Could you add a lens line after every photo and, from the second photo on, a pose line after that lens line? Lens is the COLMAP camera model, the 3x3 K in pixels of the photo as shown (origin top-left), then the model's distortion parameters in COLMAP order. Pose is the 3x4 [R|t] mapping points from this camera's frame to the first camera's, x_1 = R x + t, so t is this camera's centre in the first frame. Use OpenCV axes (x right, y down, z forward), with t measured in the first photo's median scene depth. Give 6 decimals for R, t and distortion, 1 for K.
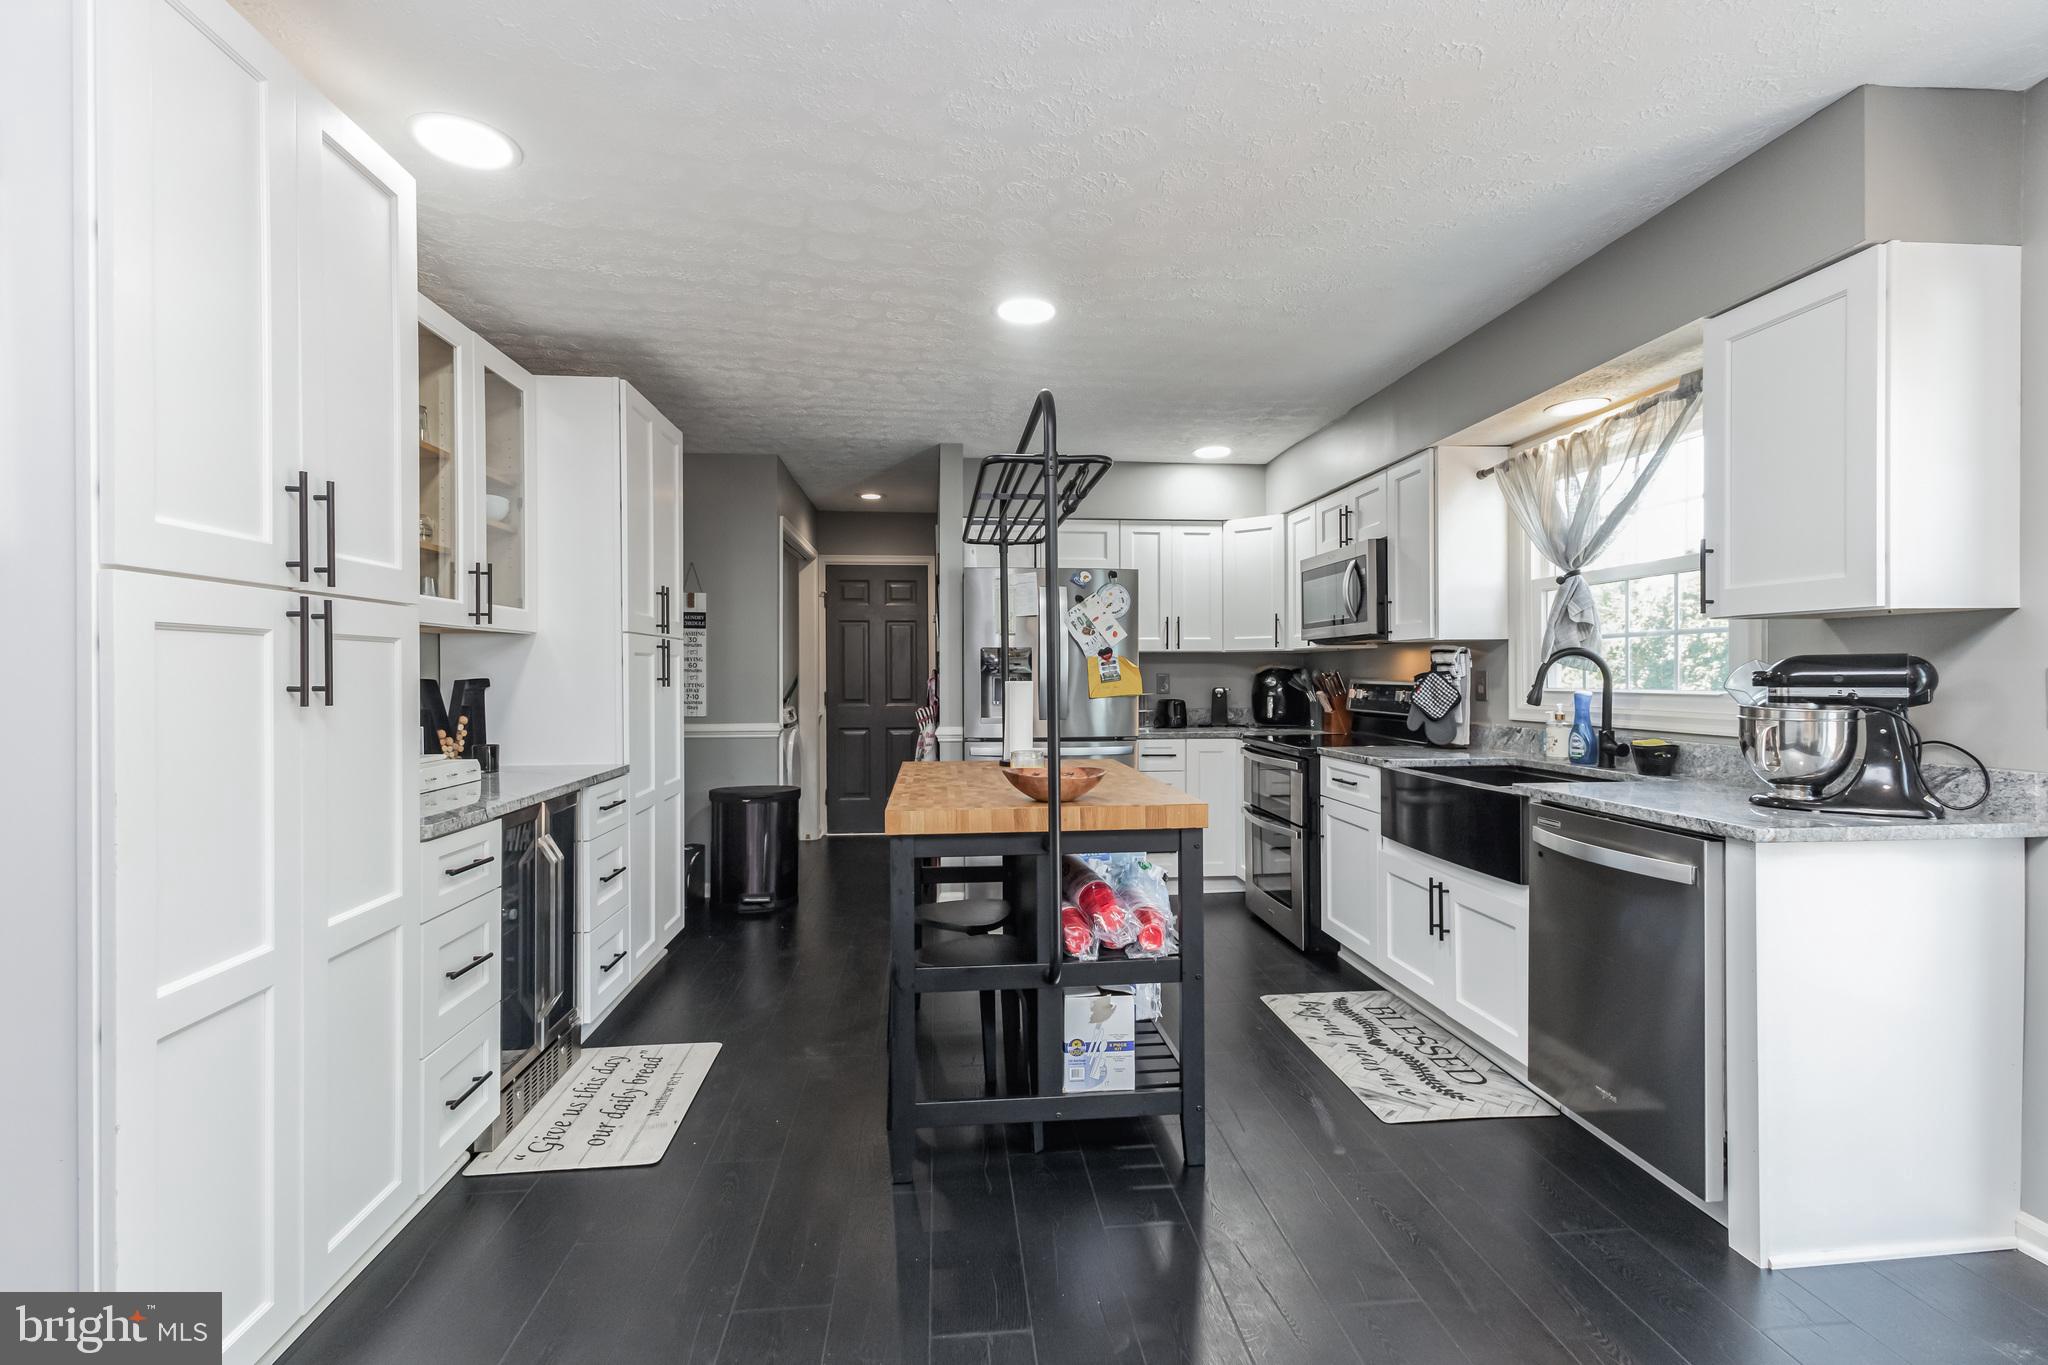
lens RADIAL K [[950.1, 0, 1024.8], [0, 950.1, 677.5], [0, 0, 1]] dist [0.012373, 0.001430]
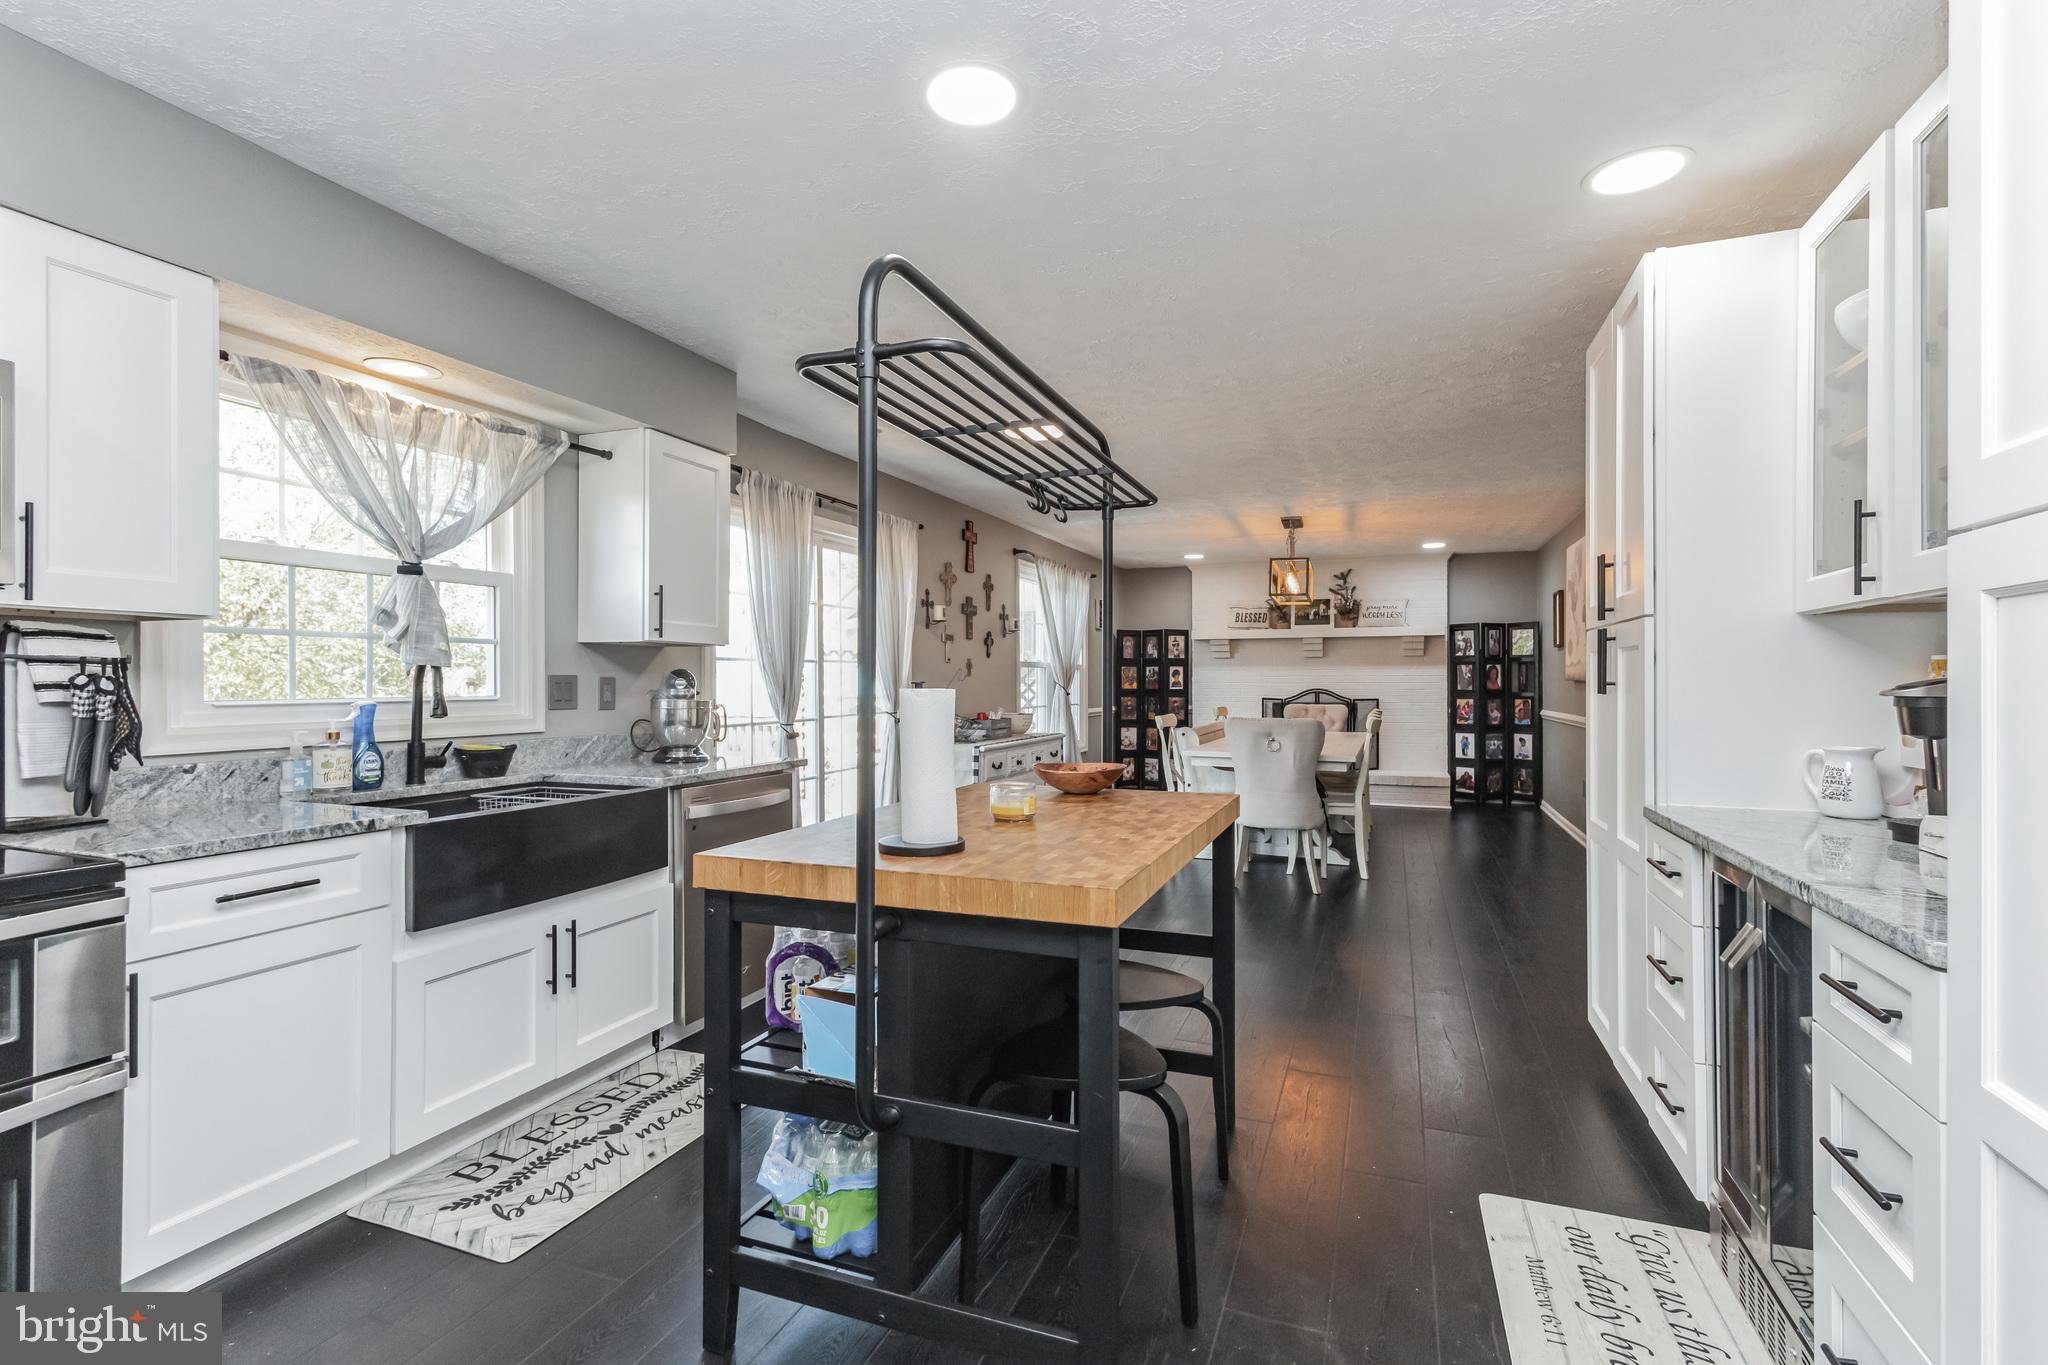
lens RADIAL K [[950.1, 0, 1017.1], [0, 950.1, 685.0], [0, 0, 1]] dist [0.012373, 0.001430]
pose [[-0.891583, 0.001780, 0.452854, -0.310160], [0.004732, 0.999974, 0.005384, -0.001832], [-0.452832, 0.006943, -0.891569, 1.563041]]
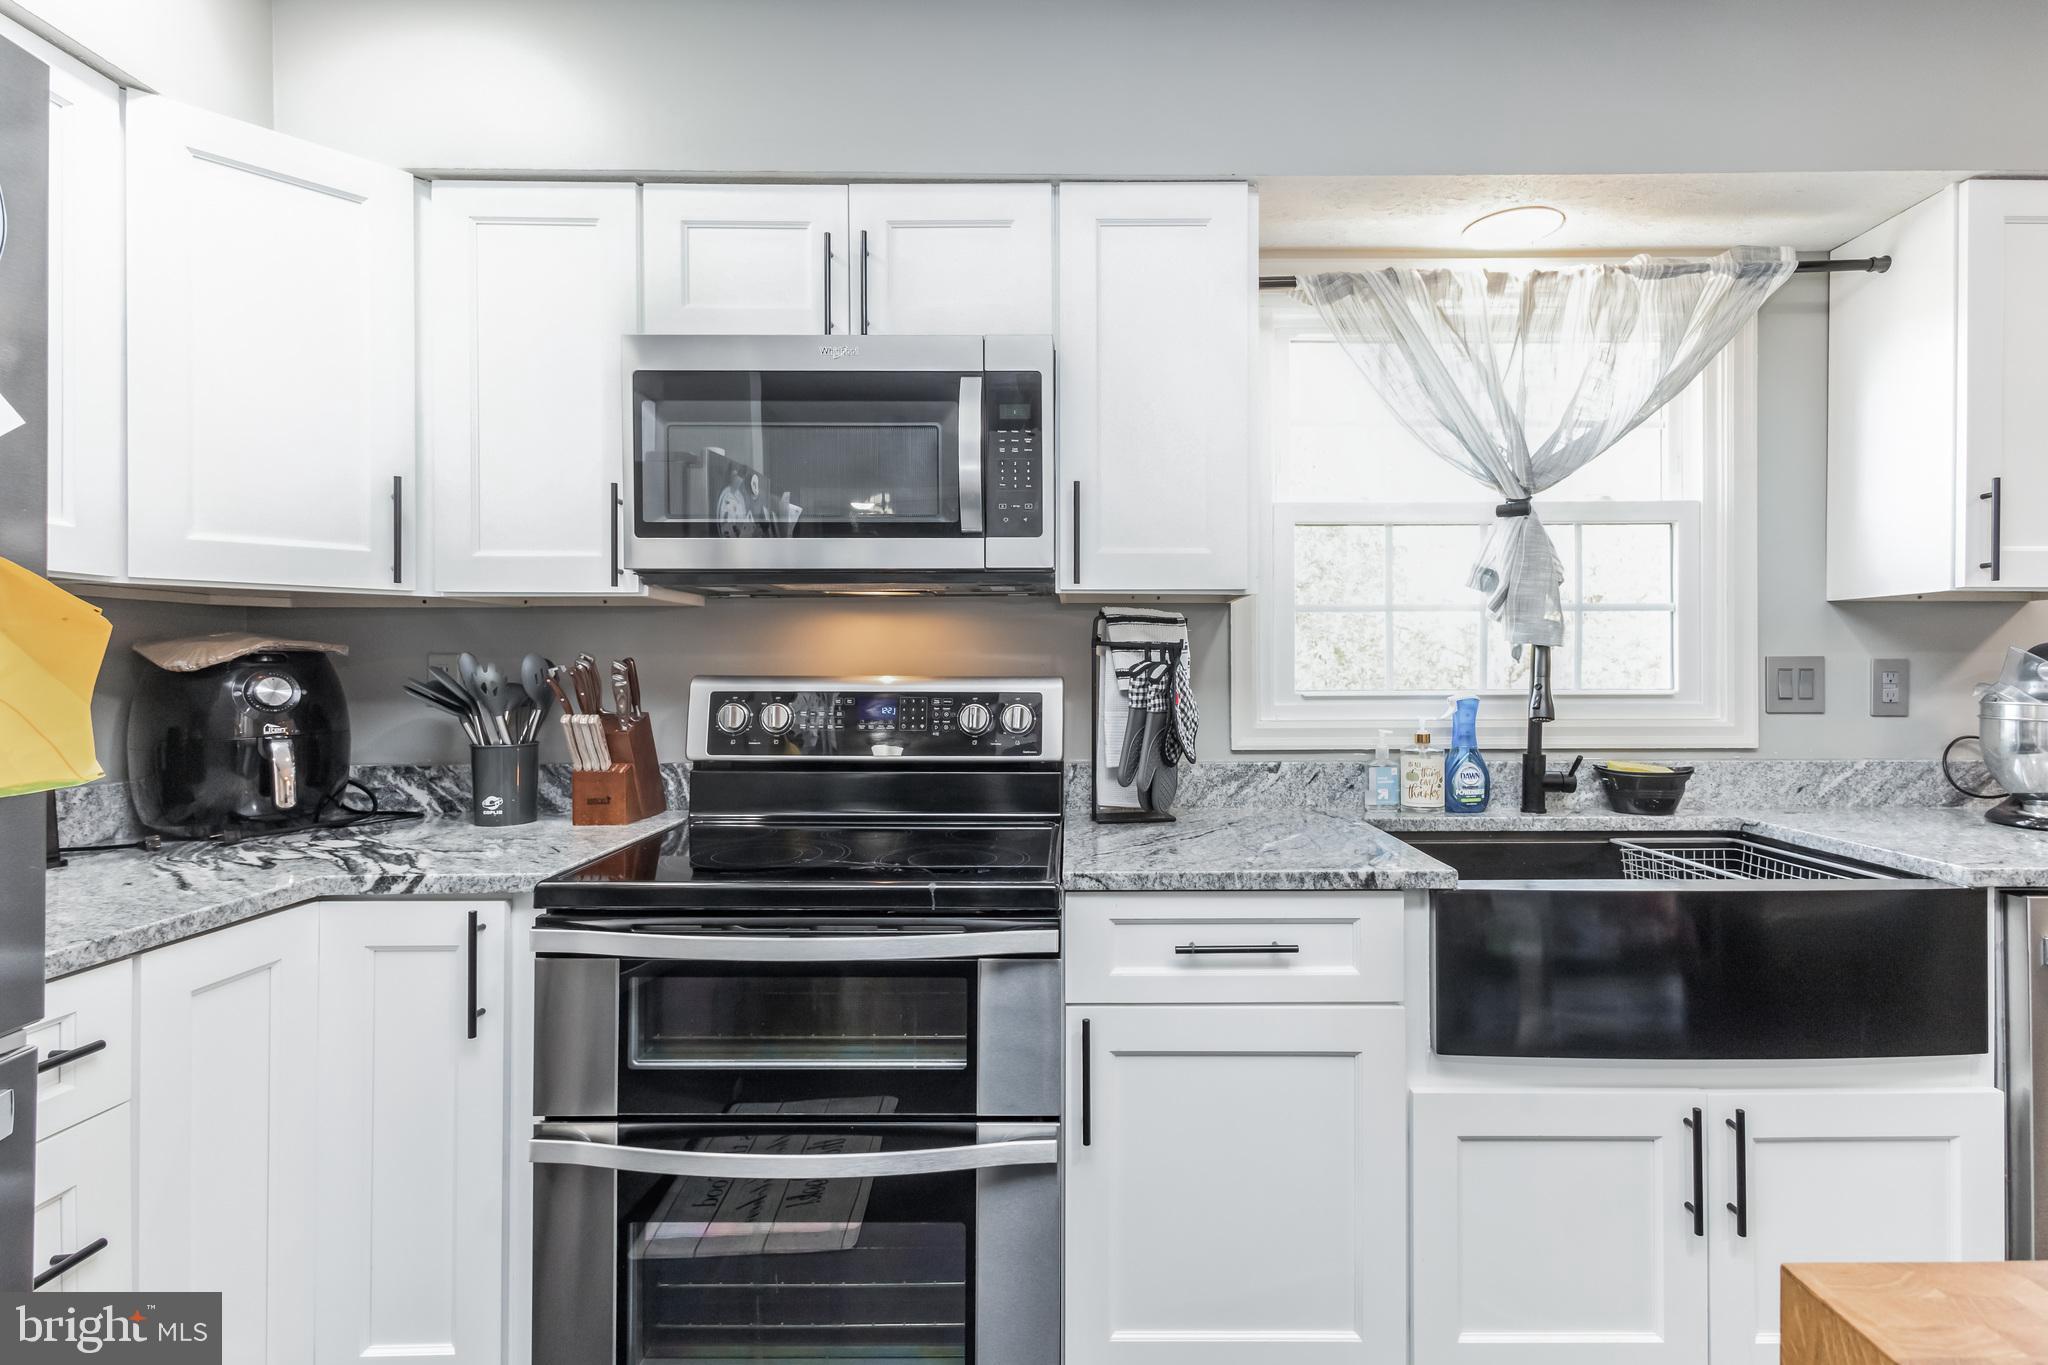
lens RADIAL K [[950.1, 0, 1101.9], [0, 950.1, 673.1], [0, 0, 1]] dist [0.012373, 0.001430]
pose [[0.080494, -0.001626, 0.996754, -0.053576], [0.005135, 0.999986, 0.001217, -0.001857], [-0.996742, 0.005021, 0.080501, 1.249894]]
